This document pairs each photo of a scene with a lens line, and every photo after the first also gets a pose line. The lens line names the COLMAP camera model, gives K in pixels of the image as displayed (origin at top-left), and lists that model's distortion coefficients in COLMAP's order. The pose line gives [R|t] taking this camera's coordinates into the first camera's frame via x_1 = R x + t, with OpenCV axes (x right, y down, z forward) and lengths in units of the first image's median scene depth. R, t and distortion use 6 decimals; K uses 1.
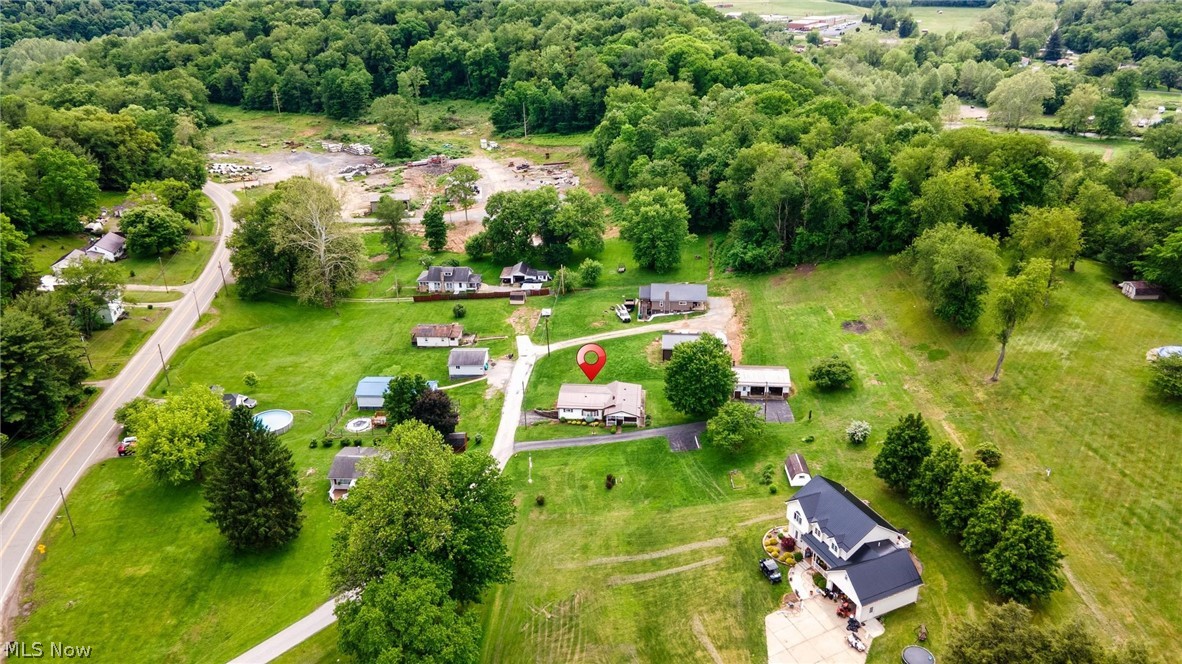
lens RADIAL K [[859.4, 0, 588.3], [0, 859.4, 327.4], [0, 0, 1]] dist [0.034805, 0.023557]
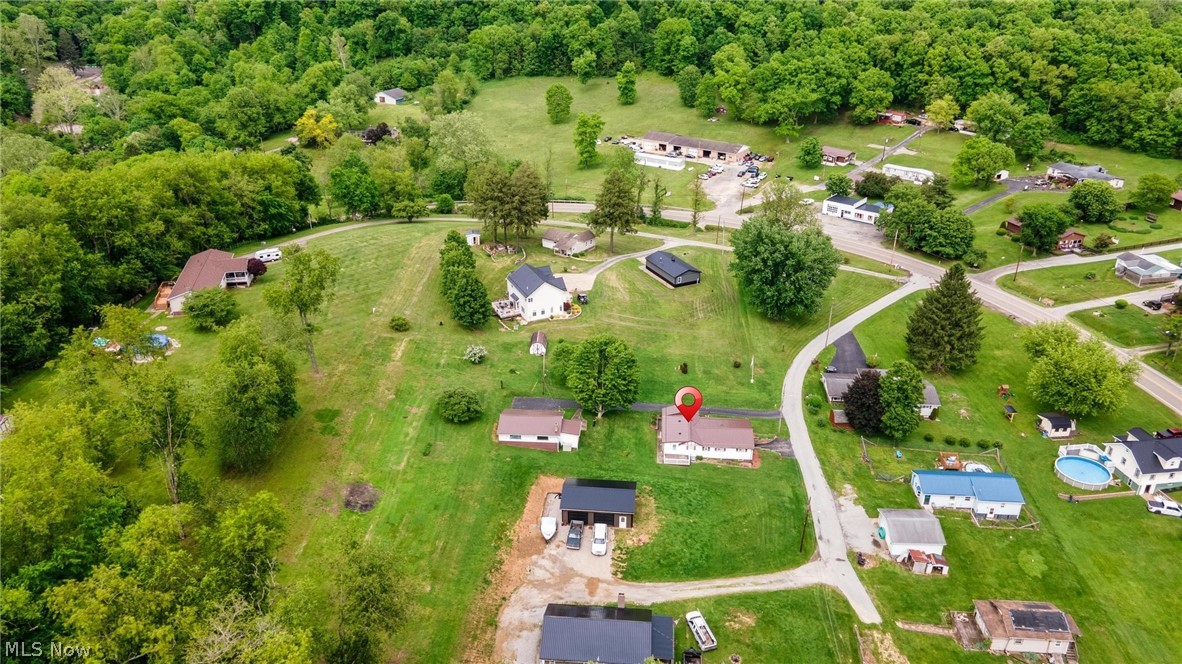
lens RADIAL K [[859.4, 0, 589.8], [0, 859.4, 326.7], [0, 0, 1]] dist [0.034805, 0.023557]
pose [[-0.999890, 0.013122, 0.006968, 0.107691], [0.013702, 0.632994, 0.774035, -0.576875], [0.005746, 0.774045, -0.633104, 1.228714]]
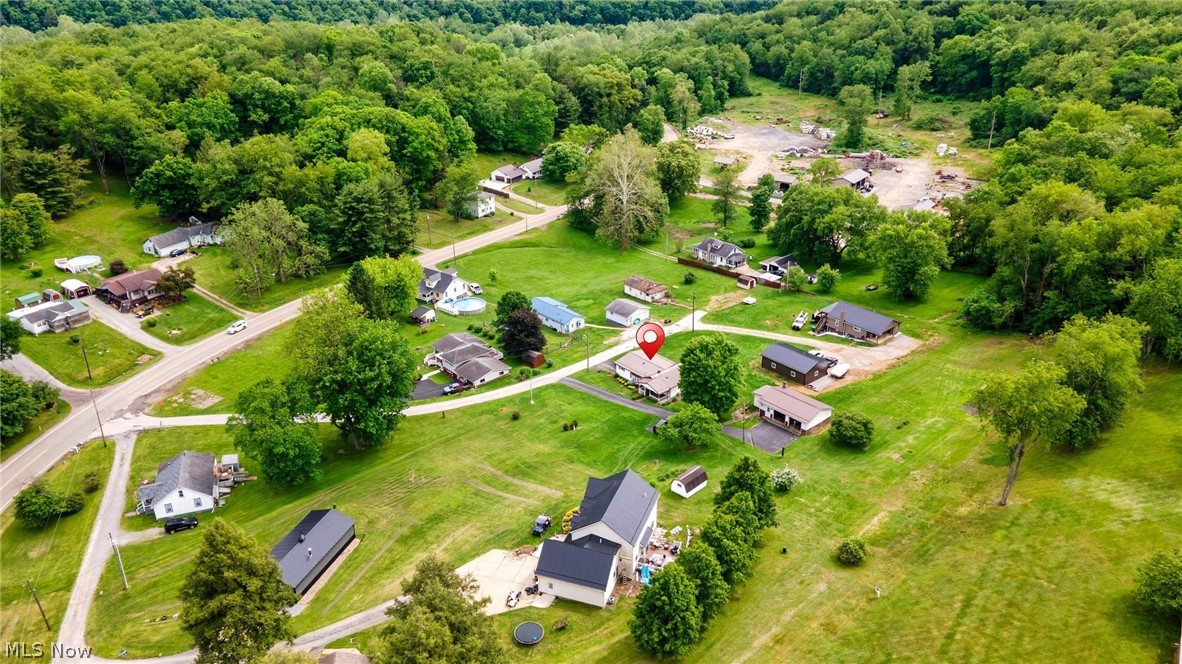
lens RADIAL K [[859.4, 0, 587.0], [0, 859.4, 326.8], [0, 0, 1]] dist [0.034805, 0.023557]
pose [[0.712592, 0.302590, -0.632971, 0.497647], [-0.295141, 0.947784, 0.120819, -0.057785], [0.636479, 0.100721, 0.764690, 0.110213]]
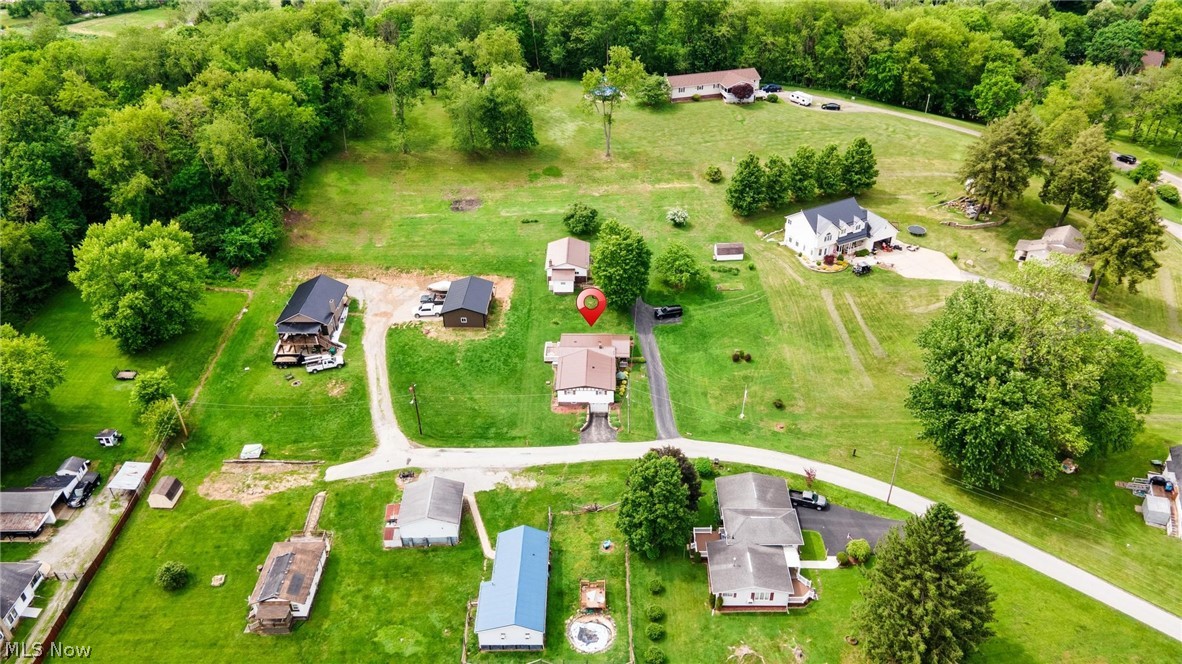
lens RADIAL K [[859.4, 0, 589.7], [0, 859.4, 331.0], [0, 0, 1]] dist [0.034805, 0.023557]
pose [[-0.052733, -0.535694, 0.842764, -0.564295], [0.434909, 0.747377, 0.502276, -0.302167], [-0.898929, 0.393013, 0.193567, 0.675868]]
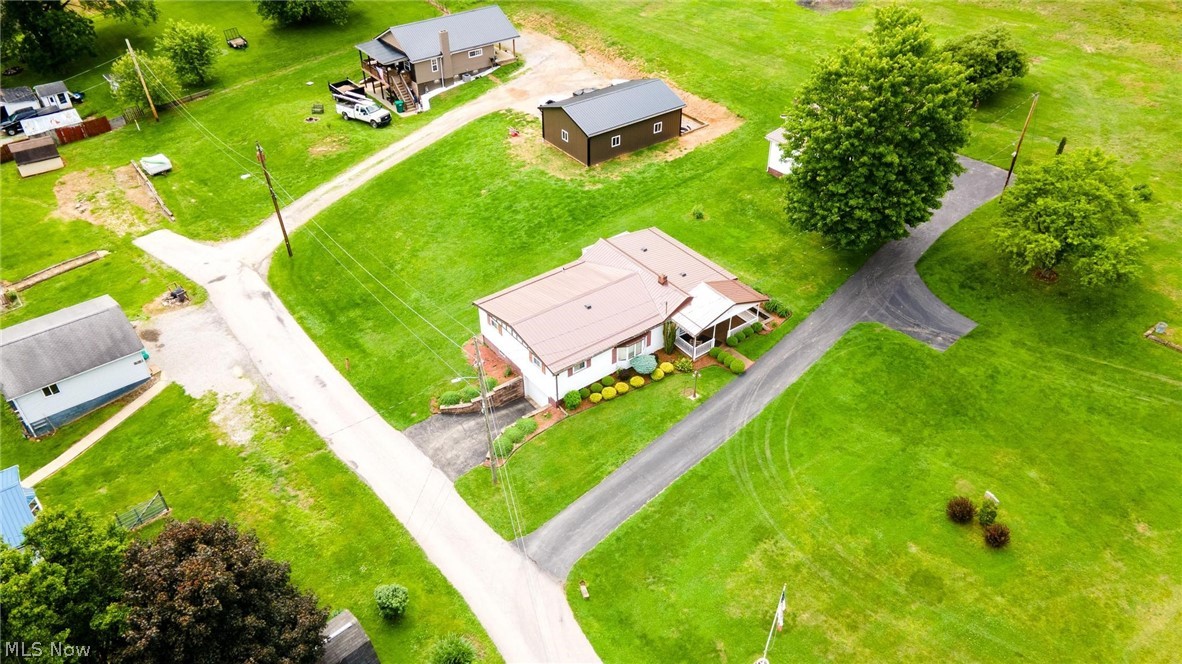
lens RADIAL K [[859.4, 0, 588.8], [0, 859.4, 327.6], [0, 0, 1]] dist [0.034805, 0.023557]
pose [[0.748663, -0.389277, 0.536625, -0.152010], [0.278880, 0.919273, 0.277783, -0.004534], [-0.601440, -0.058312, 0.796787, 0.598023]]
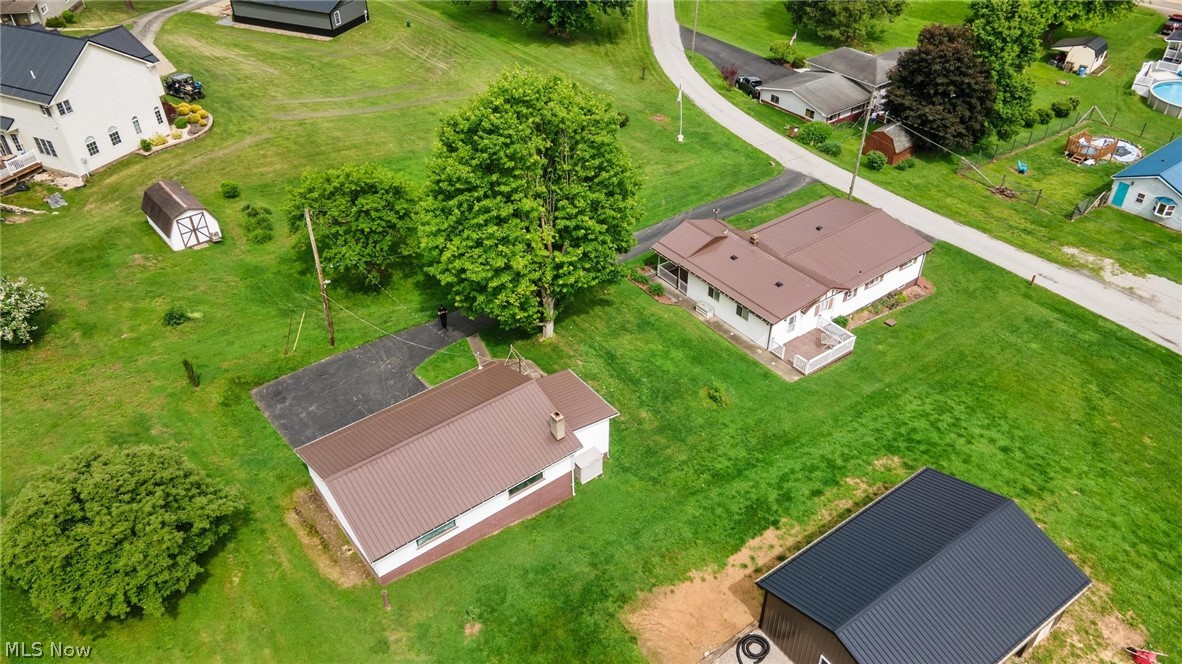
lens RADIAL K [[859.4, 0, 591.0], [0, 859.4, 327.4], [0, 0, 1]] dist [0.034805, 0.023557]
pose [[-0.752470, 0.411137, -0.514544, 0.228748], [-0.261258, 0.530823, 0.806208, -0.139454], [0.604594, 0.741076, -0.292015, 0.883291]]
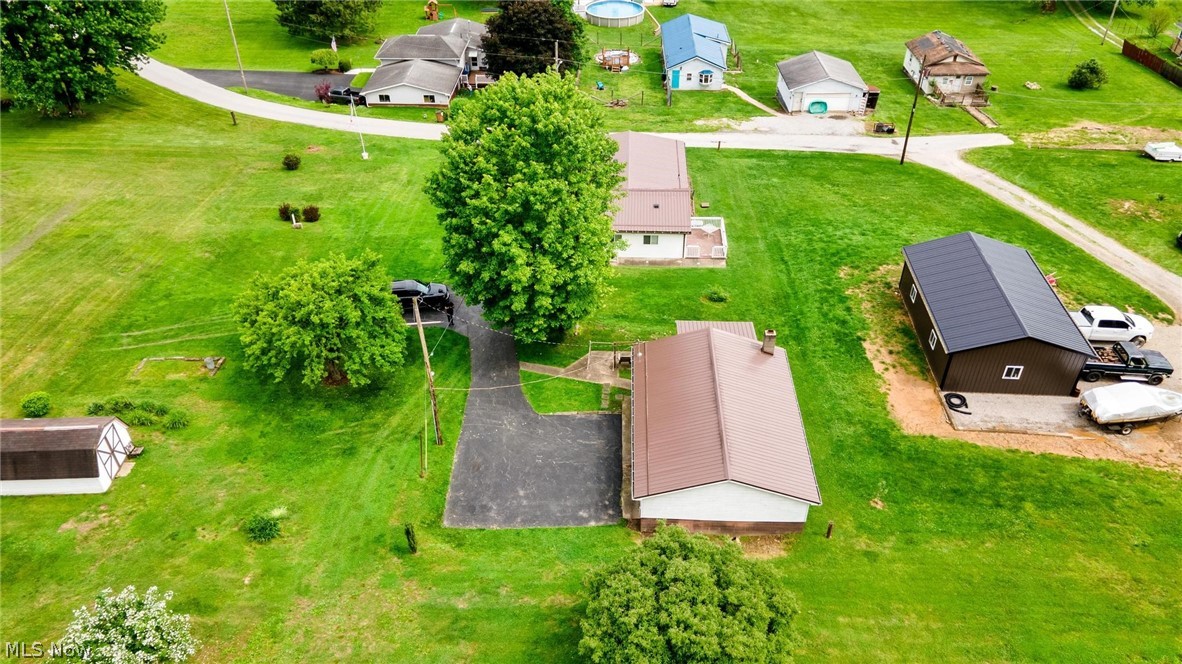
lens RADIAL K [[859.4, 0, 592.5], [0, 859.4, 328.0], [0, 0, 1]] dist [0.034805, 0.023557]
pose [[0.036170, 0.609209, -0.792184, 0.314430], [-0.417186, 0.729531, 0.541979, -0.069763], [0.908101, 0.310884, 0.280541, 0.732377]]
